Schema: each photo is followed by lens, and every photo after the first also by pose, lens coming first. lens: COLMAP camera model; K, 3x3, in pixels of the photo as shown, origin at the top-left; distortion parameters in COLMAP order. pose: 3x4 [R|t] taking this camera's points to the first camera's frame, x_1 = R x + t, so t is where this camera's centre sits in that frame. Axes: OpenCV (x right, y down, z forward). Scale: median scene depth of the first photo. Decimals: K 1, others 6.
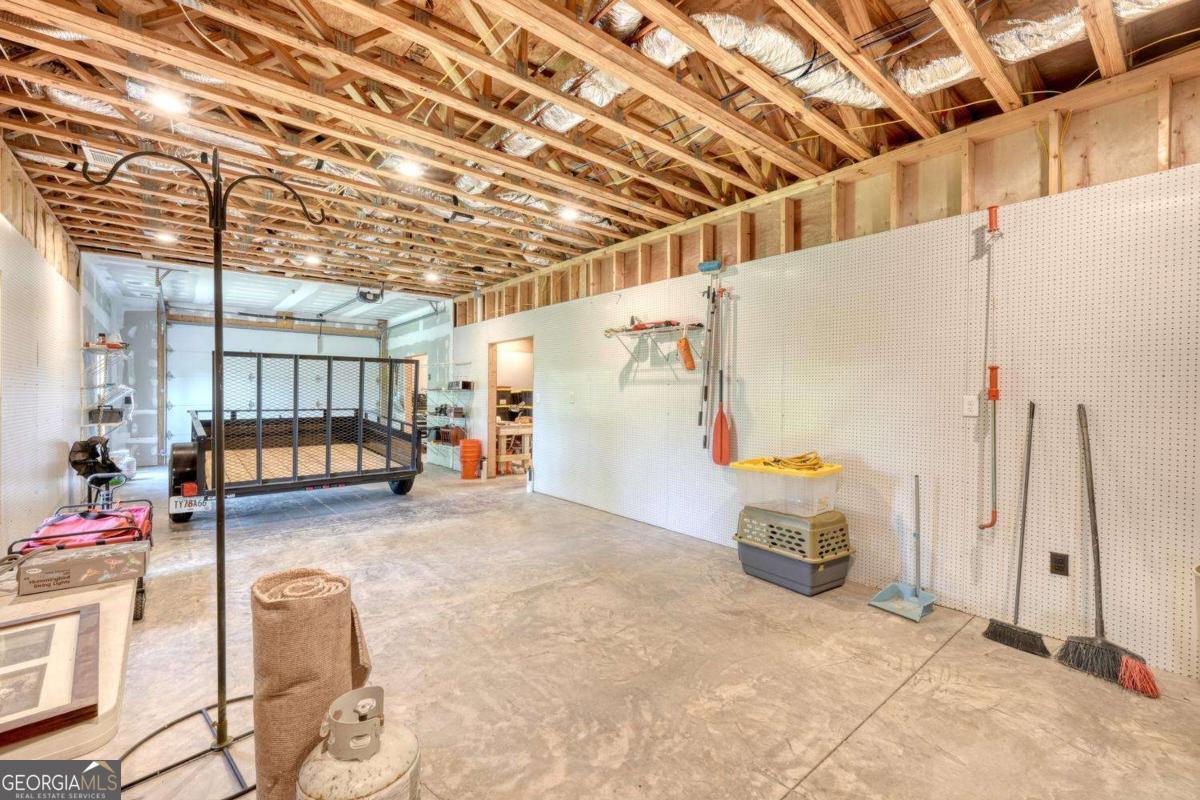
lens RADIAL K [[507.4, 0, 599.1], [0, 507.4, 402.6], [0, 0, 1]] dist [-0.007032, 0.003491]
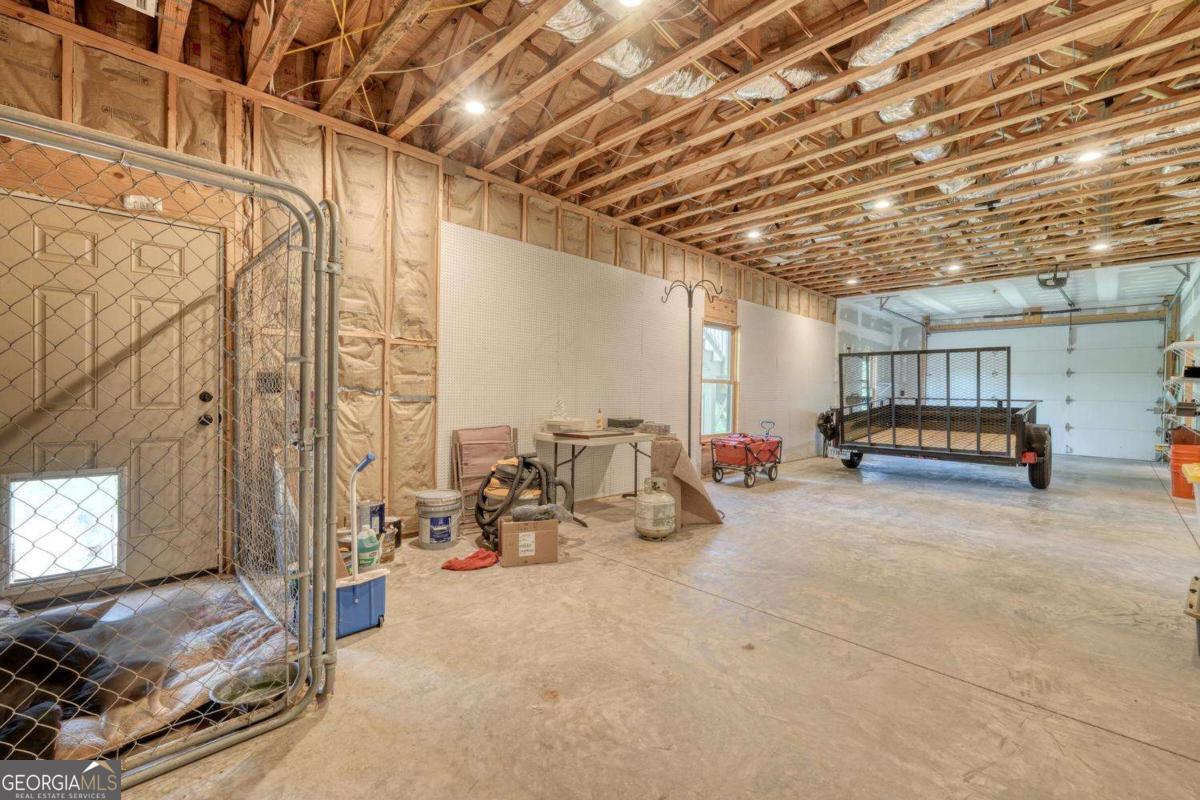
lens RADIAL K [[507.4, 0, 599.0], [0, 507.4, 393.1], [0, 0, 1]] dist [-0.007032, 0.003491]
pose [[0.083943, 0.002061, -0.996468, 0.954221], [-0.031131, 0.999515, -0.000555, 0.057164], [0.995984, 0.031068, 0.083966, 0.185671]]
